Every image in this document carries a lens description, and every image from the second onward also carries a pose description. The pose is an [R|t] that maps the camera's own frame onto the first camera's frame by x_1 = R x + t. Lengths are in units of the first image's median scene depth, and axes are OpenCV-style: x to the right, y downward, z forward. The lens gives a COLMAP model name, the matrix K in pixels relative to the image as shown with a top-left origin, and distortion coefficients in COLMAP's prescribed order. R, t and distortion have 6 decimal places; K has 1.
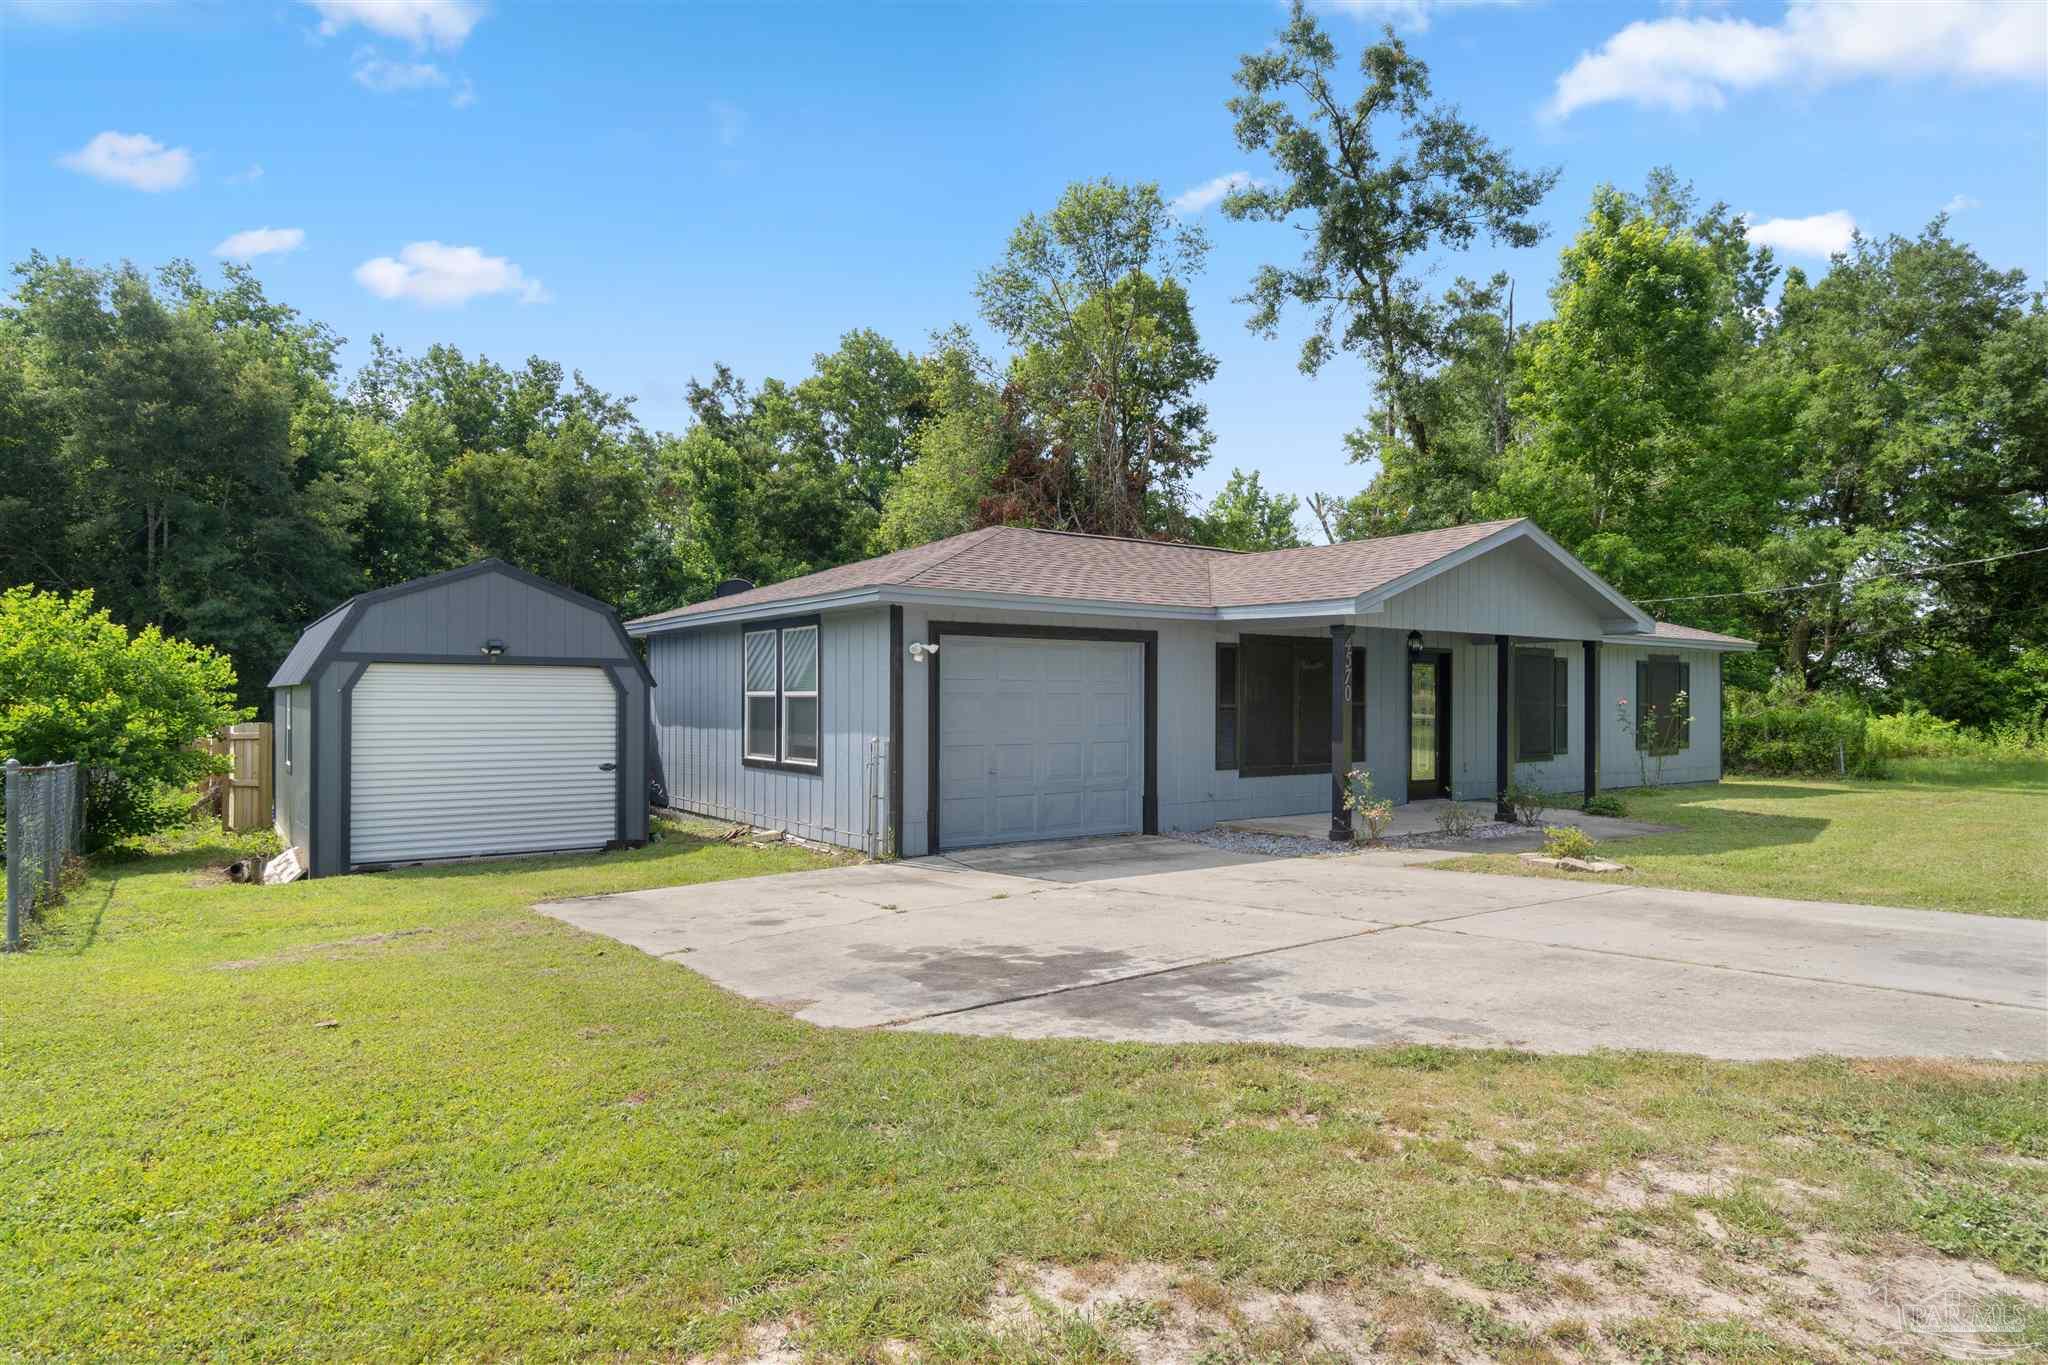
lens RADIAL K [[1178.3, 0, 1024.0], [0, 1178.3, 682.5], [0, 0, 1]] dist [-0.017549, -0.000138]
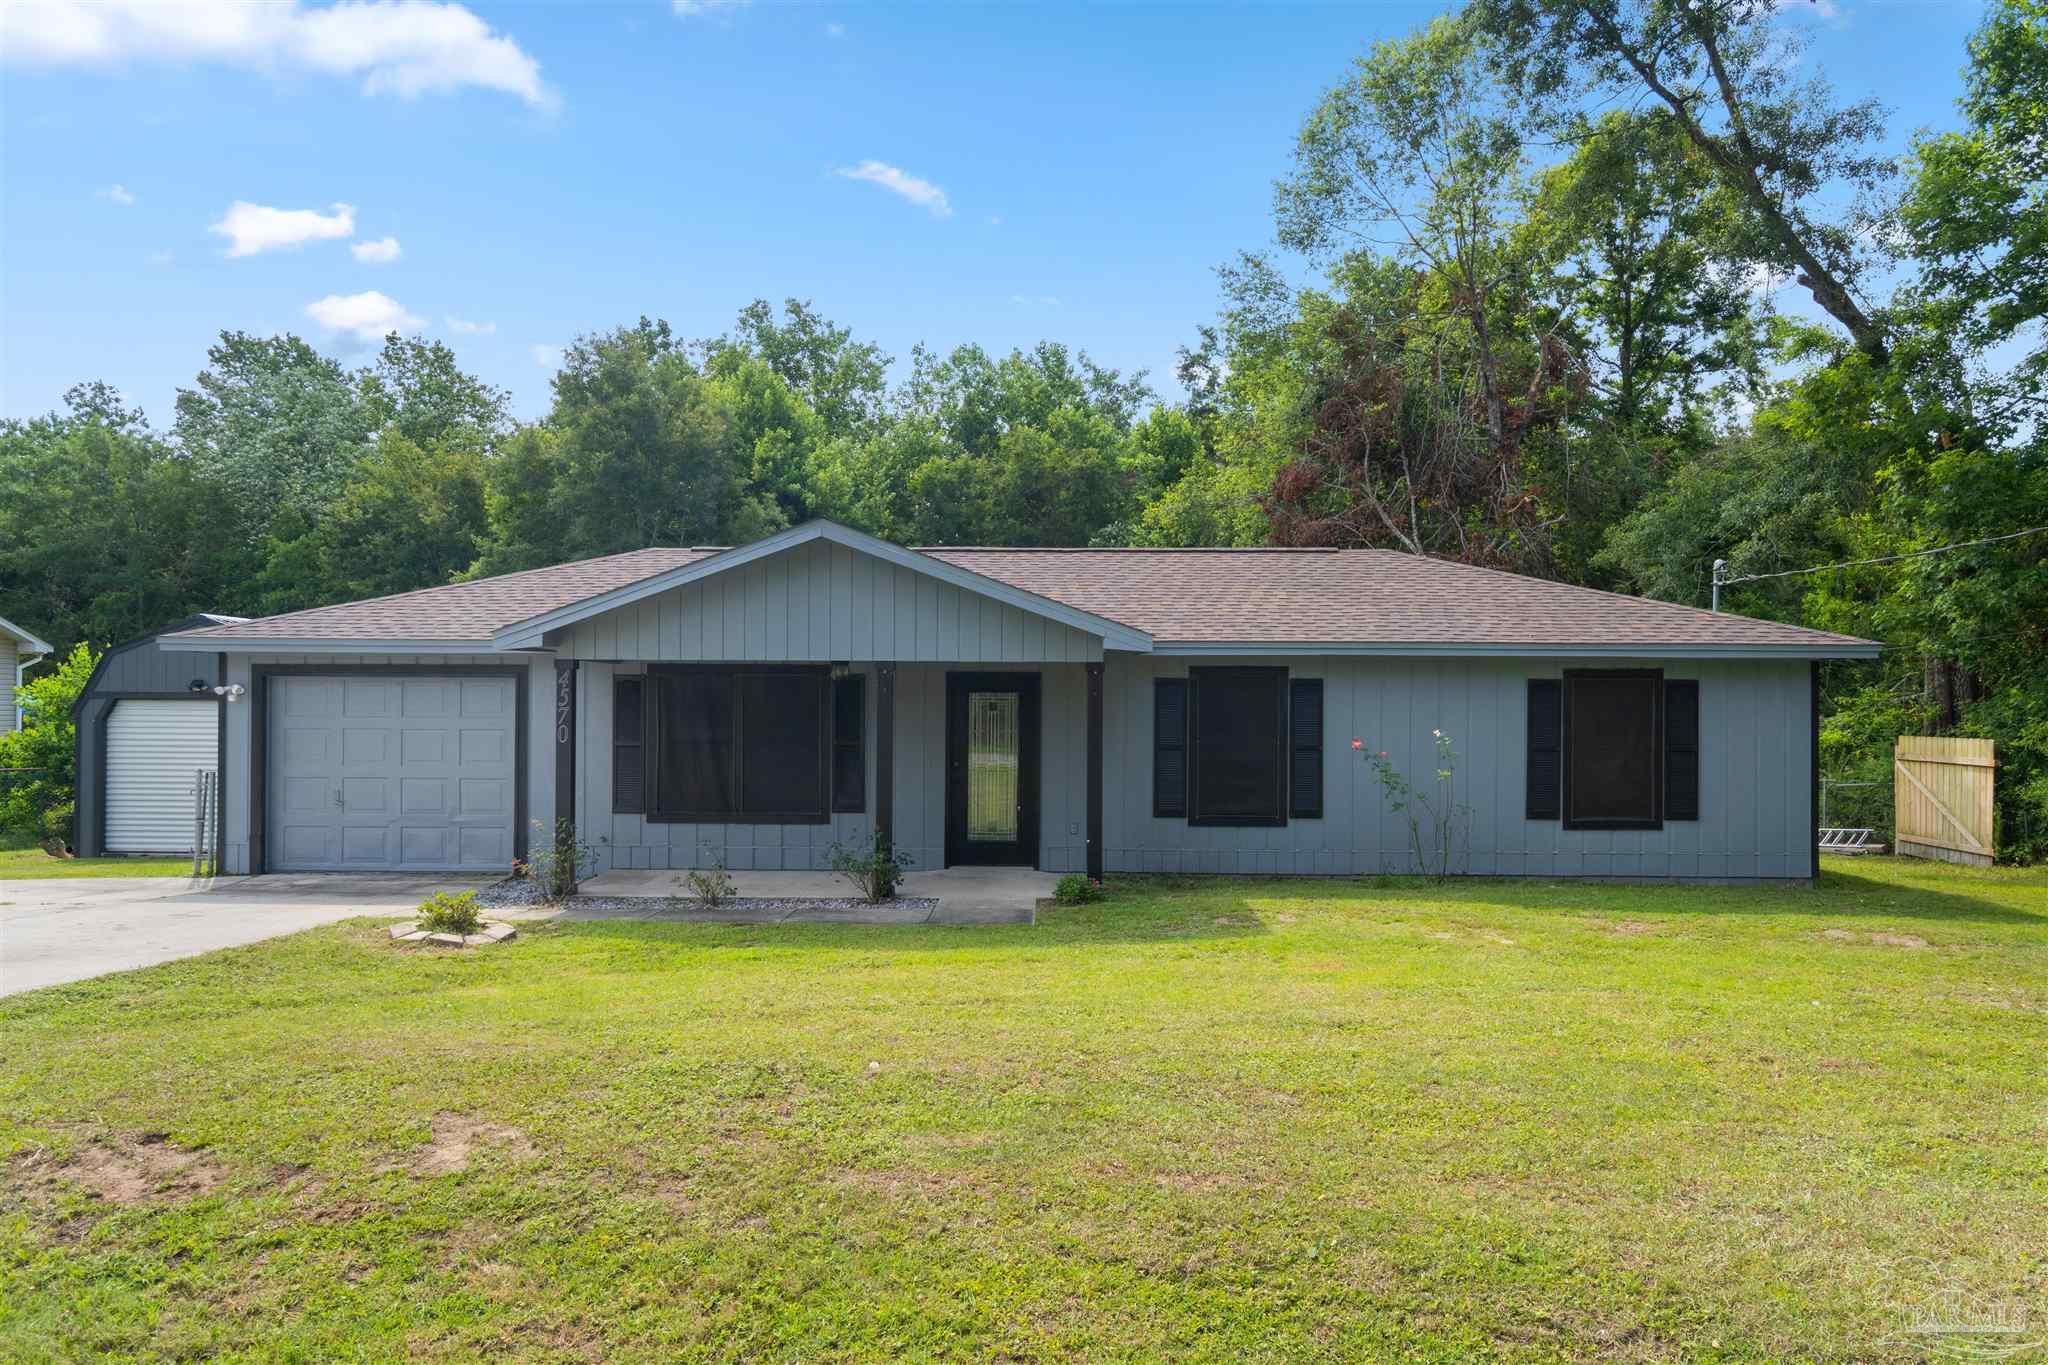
lens RADIAL K [[1436.0, 0, 1024.0], [0, 1436.0, 682.5], [0, 0, 1]] dist [0.000024, -0.000167]
pose [[0.788110, -0.004714, -0.615516, 1.112142], [0.007013, 0.999975, 0.001321, -0.027342], [0.615494, -0.005357, 0.788123, 0.312079]]
